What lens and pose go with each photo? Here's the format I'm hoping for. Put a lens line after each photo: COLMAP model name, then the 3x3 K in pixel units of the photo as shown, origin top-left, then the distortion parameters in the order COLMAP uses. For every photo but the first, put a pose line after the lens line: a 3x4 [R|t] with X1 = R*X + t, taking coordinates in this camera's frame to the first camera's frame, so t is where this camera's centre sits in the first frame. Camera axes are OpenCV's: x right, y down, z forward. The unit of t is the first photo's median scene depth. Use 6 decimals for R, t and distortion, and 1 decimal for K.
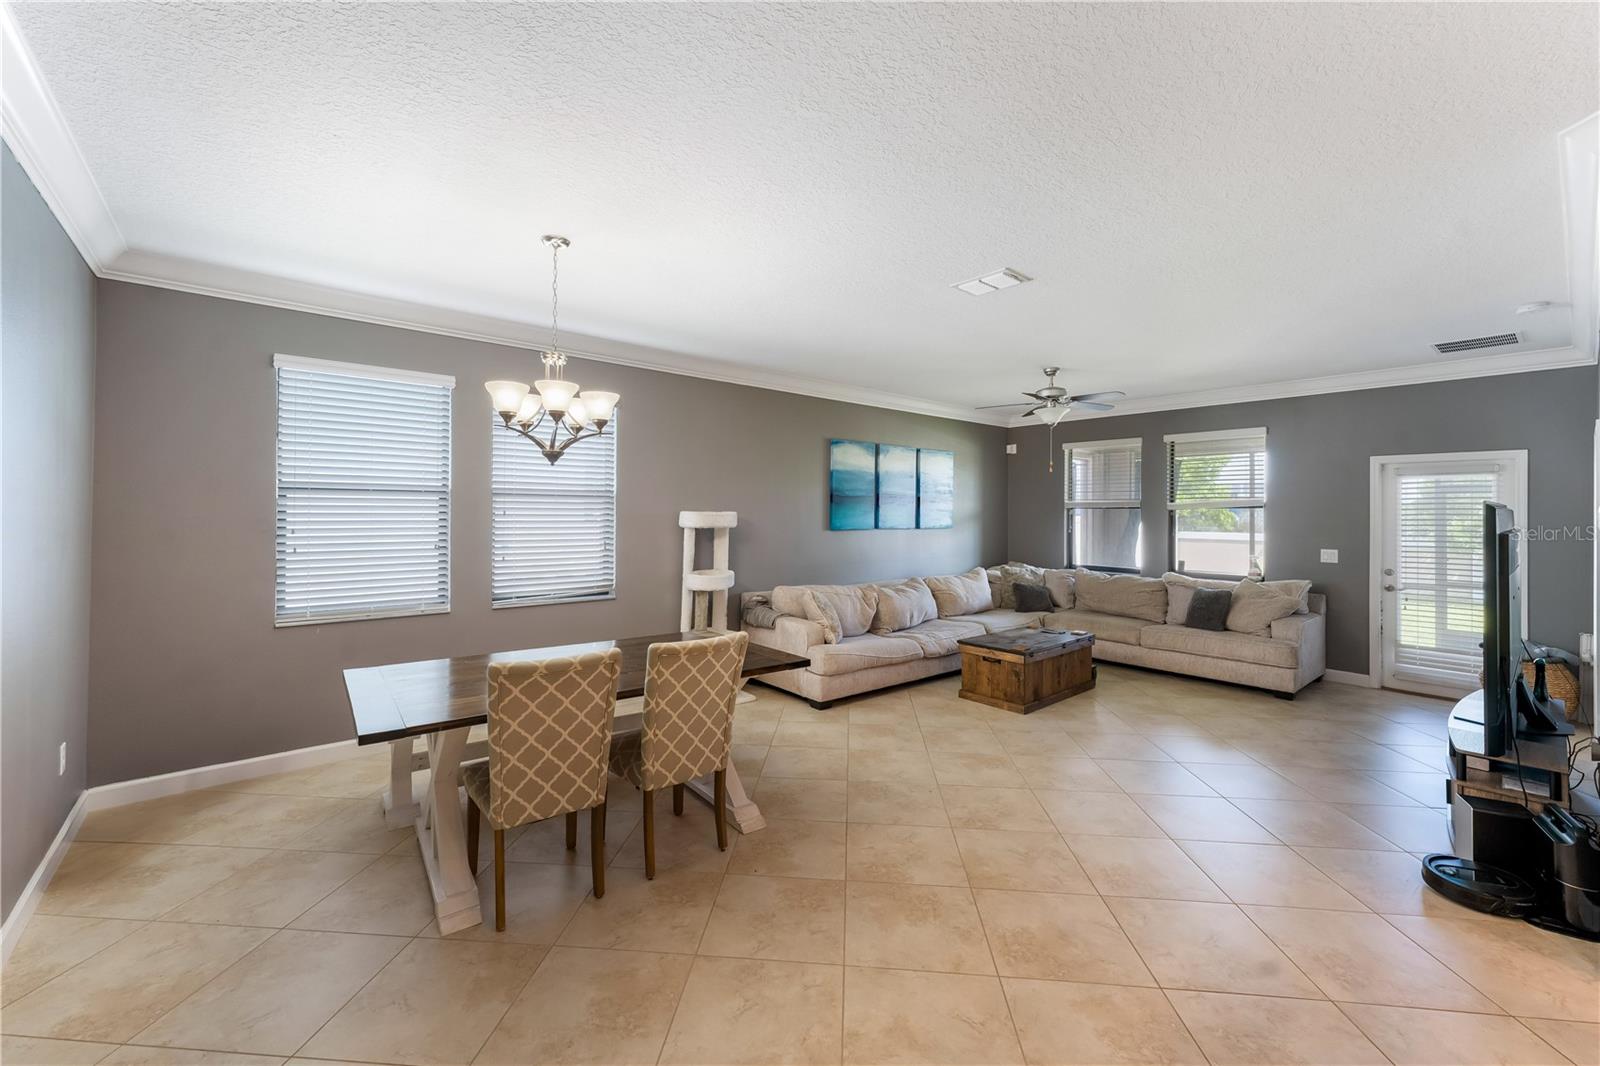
lens RADIAL K [[649.6, 0, 788.9], [0, 649.6, 510.4], [0, 0, 1]] dist [0.005111, 0.000594]
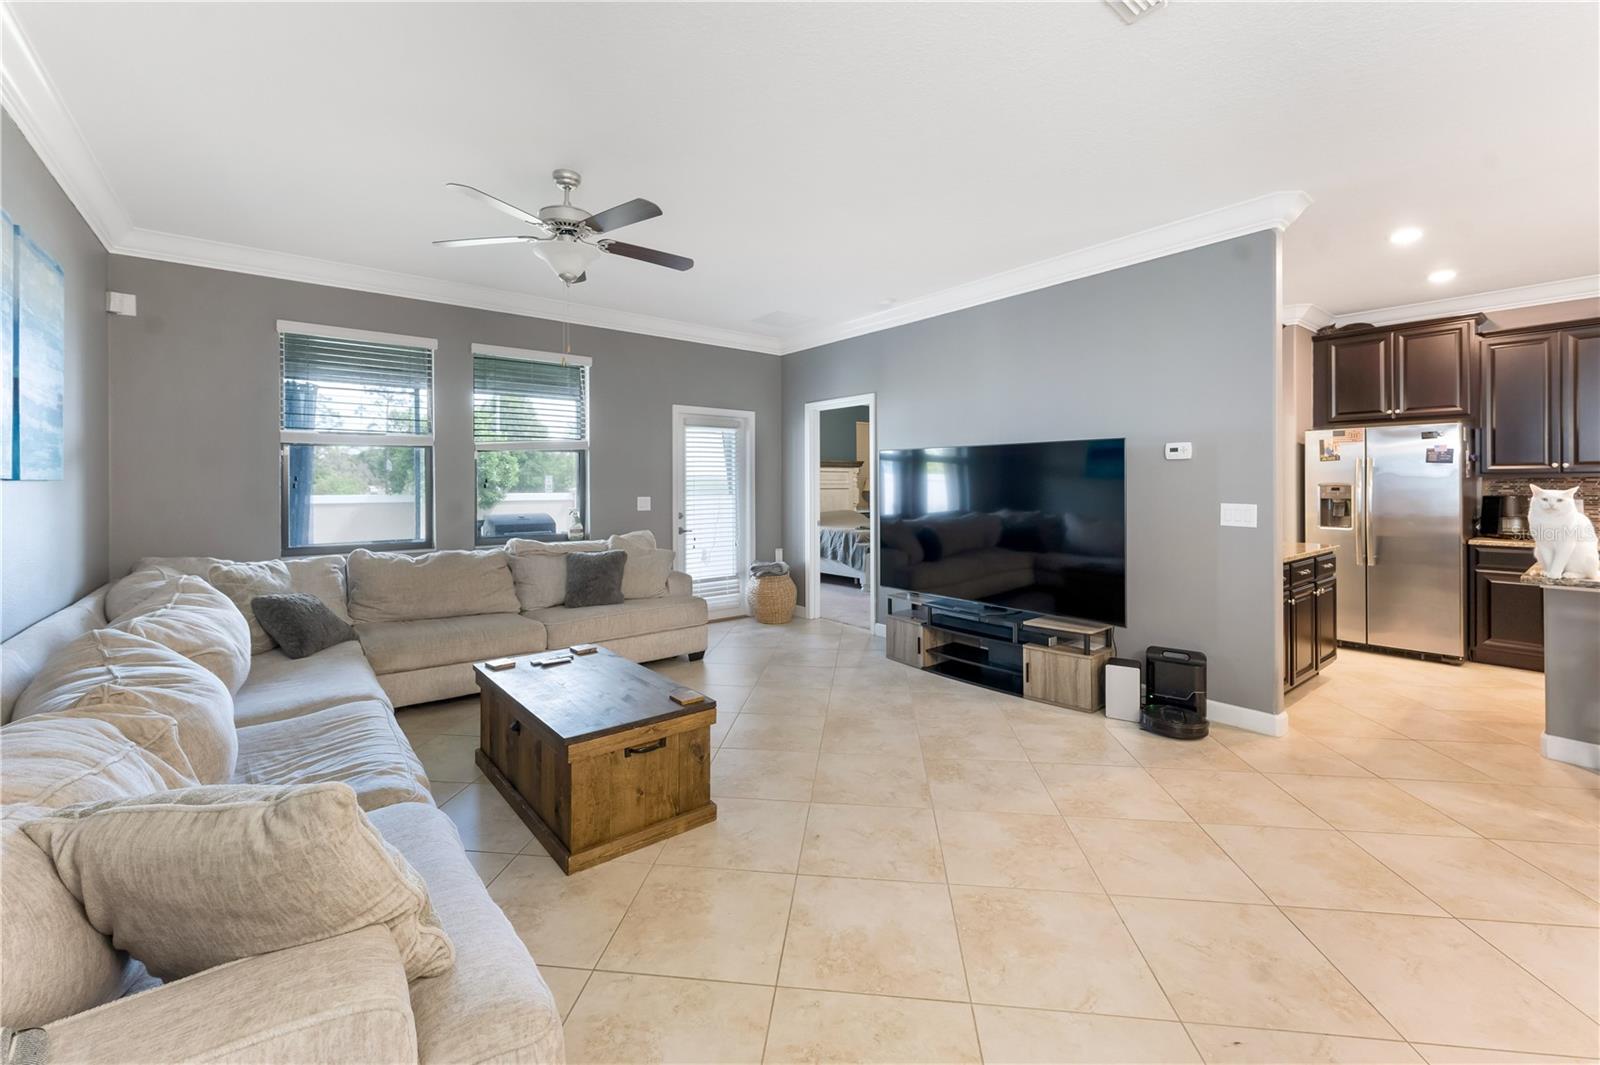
lens RADIAL K [[657.1, 0, 779.4], [0, 657.1, 489.4], [0, 0, 1]] dist [-0.001365, -0.001254]
pose [[0.025110, -0.014533, 0.999579, -0.151504], [-0.003237, 0.999888, 0.014619, 0.038966], [-0.999679, -0.003602, 0.025060, 0.887970]]
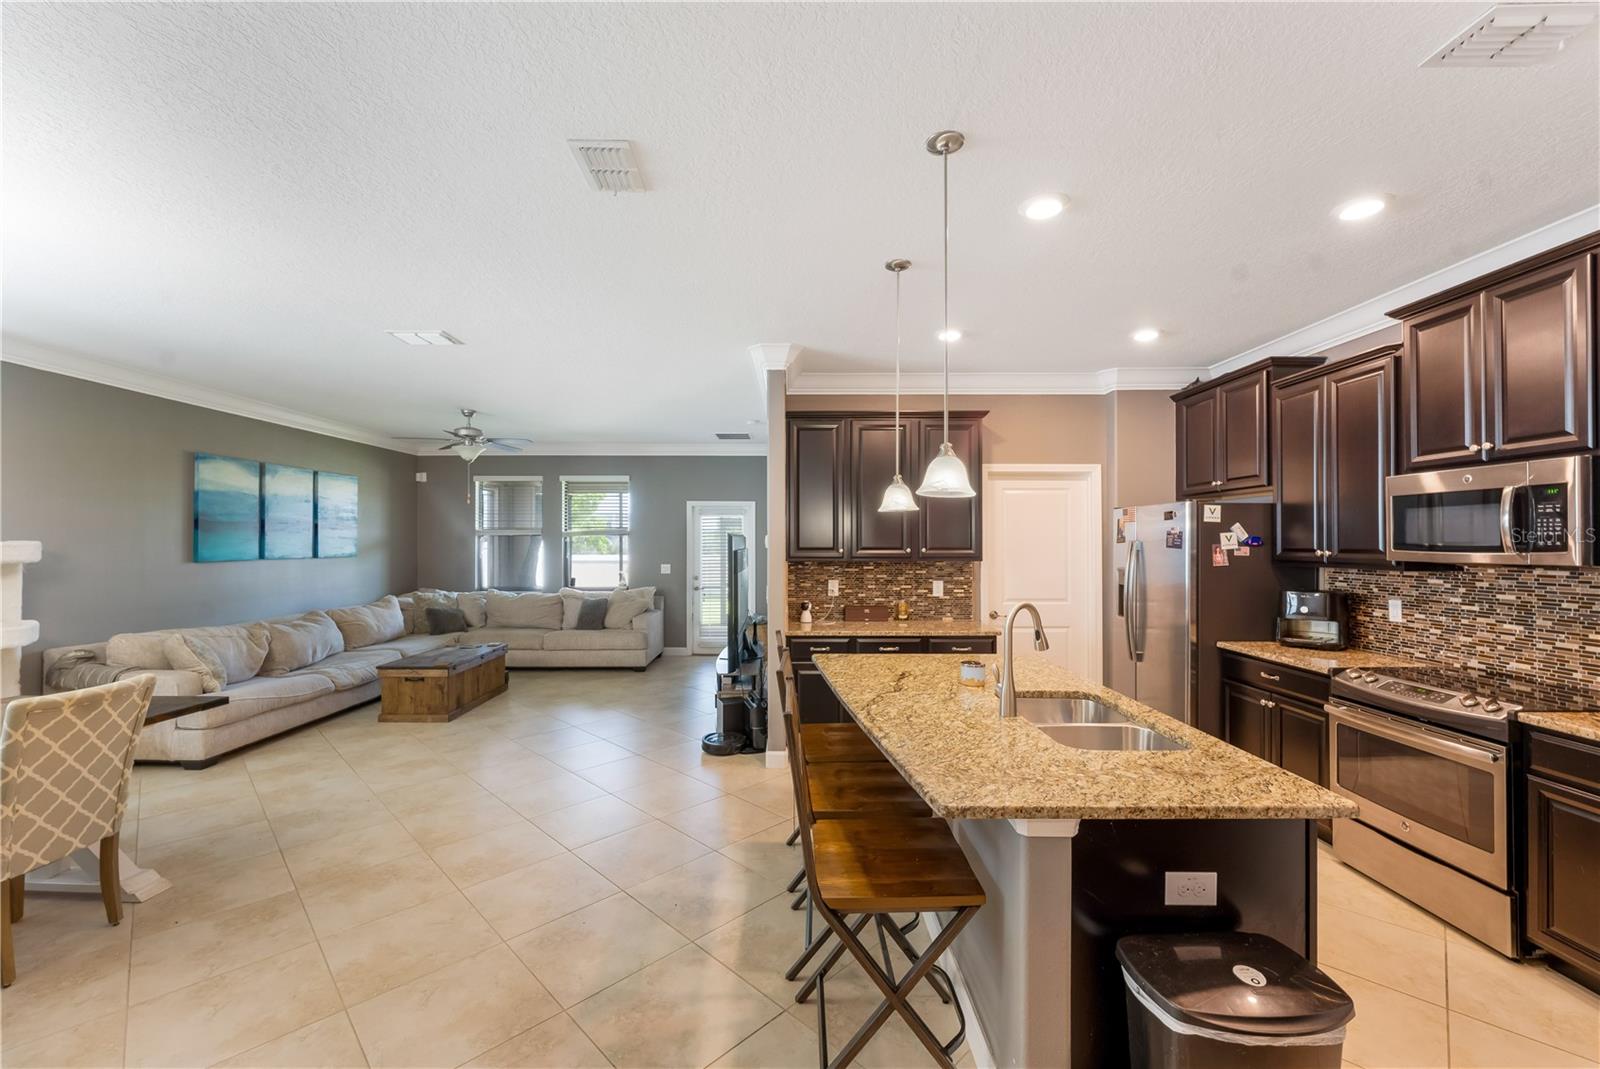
lens RADIAL K [[649.6, 0, 787.8], [0, 649.6, 539.1], [0, 0, 1]] dist [0.005111, 0.000594]
pose [[0.645338, -0.004702, 0.763883, -0.105106], [0.001888, 0.999988, 0.004561, -0.002074], [-0.763895, -0.001502, 0.645339, -0.149784]]
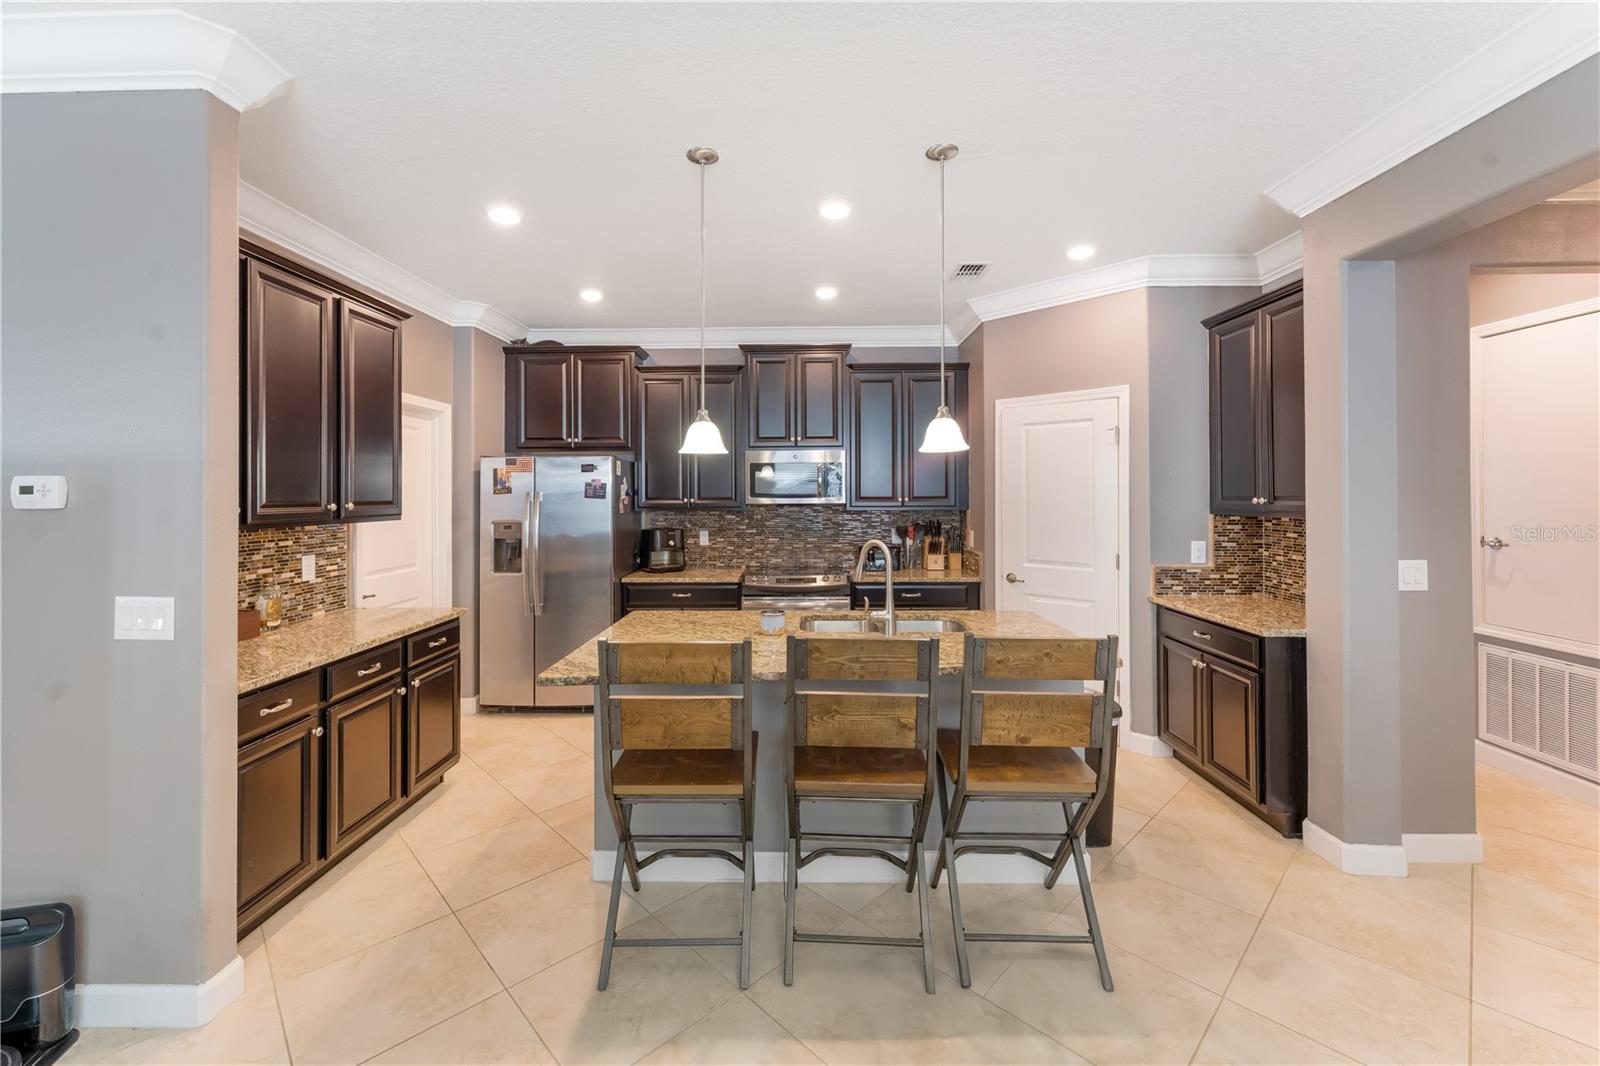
lens RADIAL K [[649.6, 0, 795.8], [0, 649.6, 495.0], [0, 0, 1]] dist [0.005111, 0.000594]
pose [[-0.760225, -0.006794, 0.649625, 0.038913], [-0.004954, 0.999977, 0.004661, 0.003233], [-0.649642, 0.000326, -0.760241, 0.466426]]
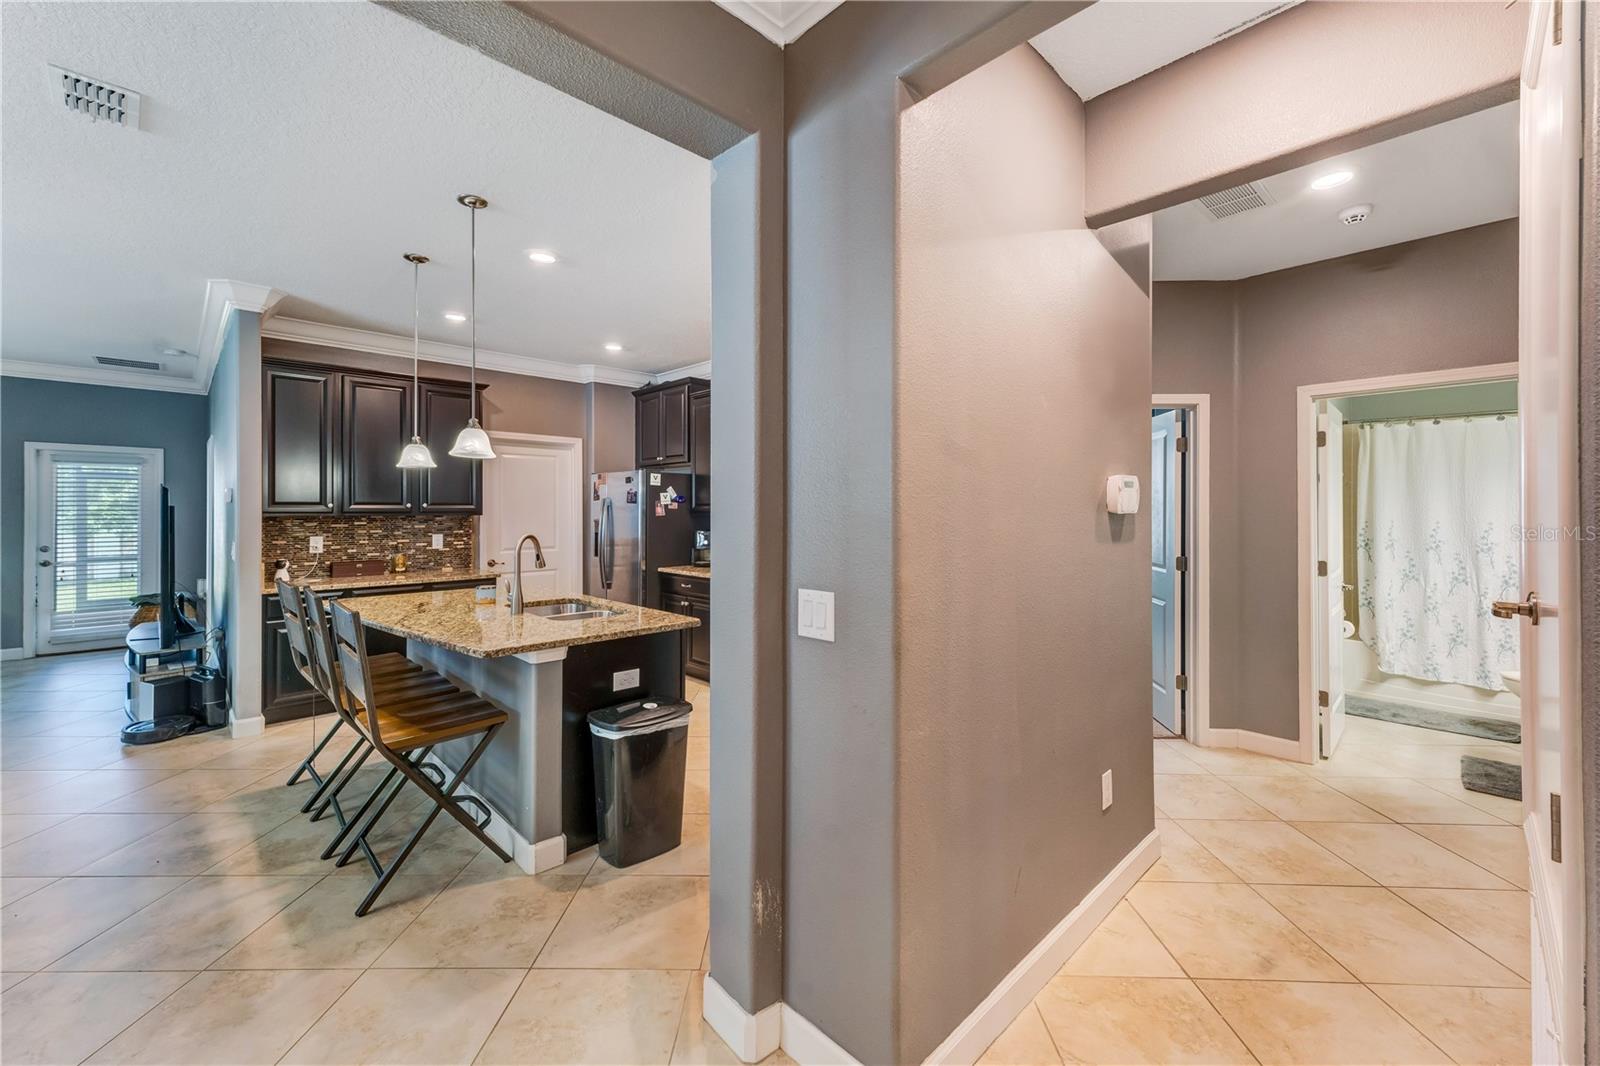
lens RADIAL K [[649.6, 0, 815.1], [0, 649.6, 507.9], [0, 0, 1]] dist [0.005111, 0.000594]
pose [[-0.089383, -0.006735, 0.995975, -0.317991], [-0.006124, 0.999962, 0.006212, 0.011858], [-0.995979, -0.005544, -0.089421, -0.207603]]
